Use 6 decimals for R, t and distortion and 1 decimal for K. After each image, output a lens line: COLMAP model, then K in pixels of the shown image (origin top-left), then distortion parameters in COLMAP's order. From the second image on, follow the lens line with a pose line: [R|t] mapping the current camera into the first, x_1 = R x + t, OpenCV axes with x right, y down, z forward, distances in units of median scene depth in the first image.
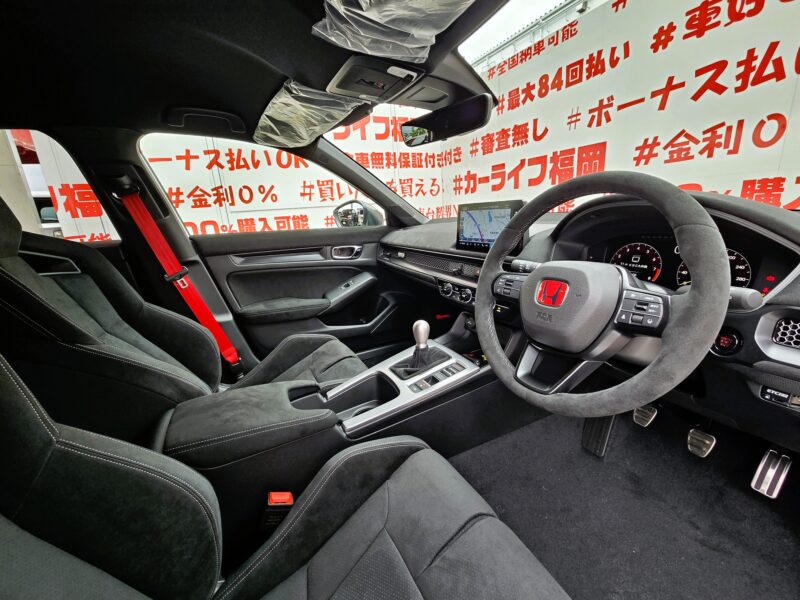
lens RADIAL K [[324.6, 0, 400.0], [0, 324.6, 300.0], [0, 0, 1]] dist [-0.007374, 0.000939]
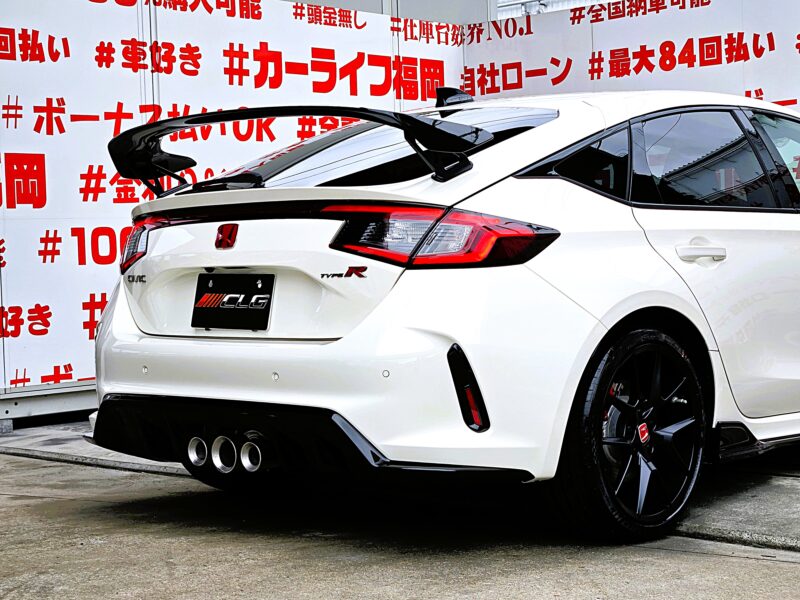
lens RADIAL K [[1586.4, 0, 407.4], [0, 1586.4, 304.0], [0, 0, 1]] dist [-0.102888, 1.764869]
pose [[0.937805, 0.024184, 0.346320, -1.286060], [0.062348, 0.969619, -0.236541, 0.638206], [-0.341519, 0.243421, 0.907806, -1.821445]]
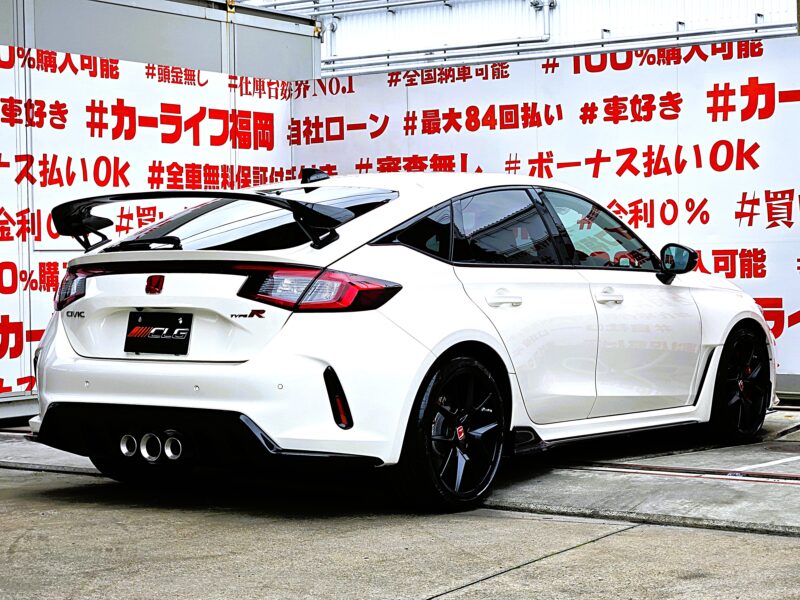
lens RADIAL K [[1772.1, 0, 400.0], [0, 1772.1, 300.0], [0, 0, 1]] dist [-0.417069, 6.408118]
pose [[0.884649, 0.041229, 0.464431, -1.775882], [0.081697, 0.966967, -0.241456, 0.827637], [-0.459044, 0.251546, 0.852058, -2.593792]]
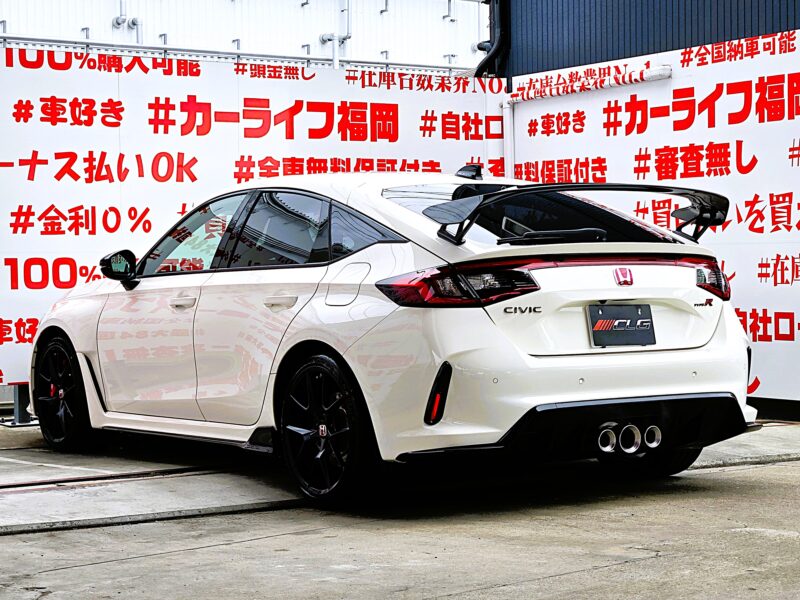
lens RADIAL K [[1775.1, 0, 400.0], [0, 1775.1, 300.0], [0, 0, 1]] dist [0.087962, 0.411854]
pose [[-0.104081, 0.045496, 0.993528, -3.537905], [0.281882, 0.959341, -0.014401, 0.098644], [-0.953787, 0.278559, -0.112674, 0.521898]]
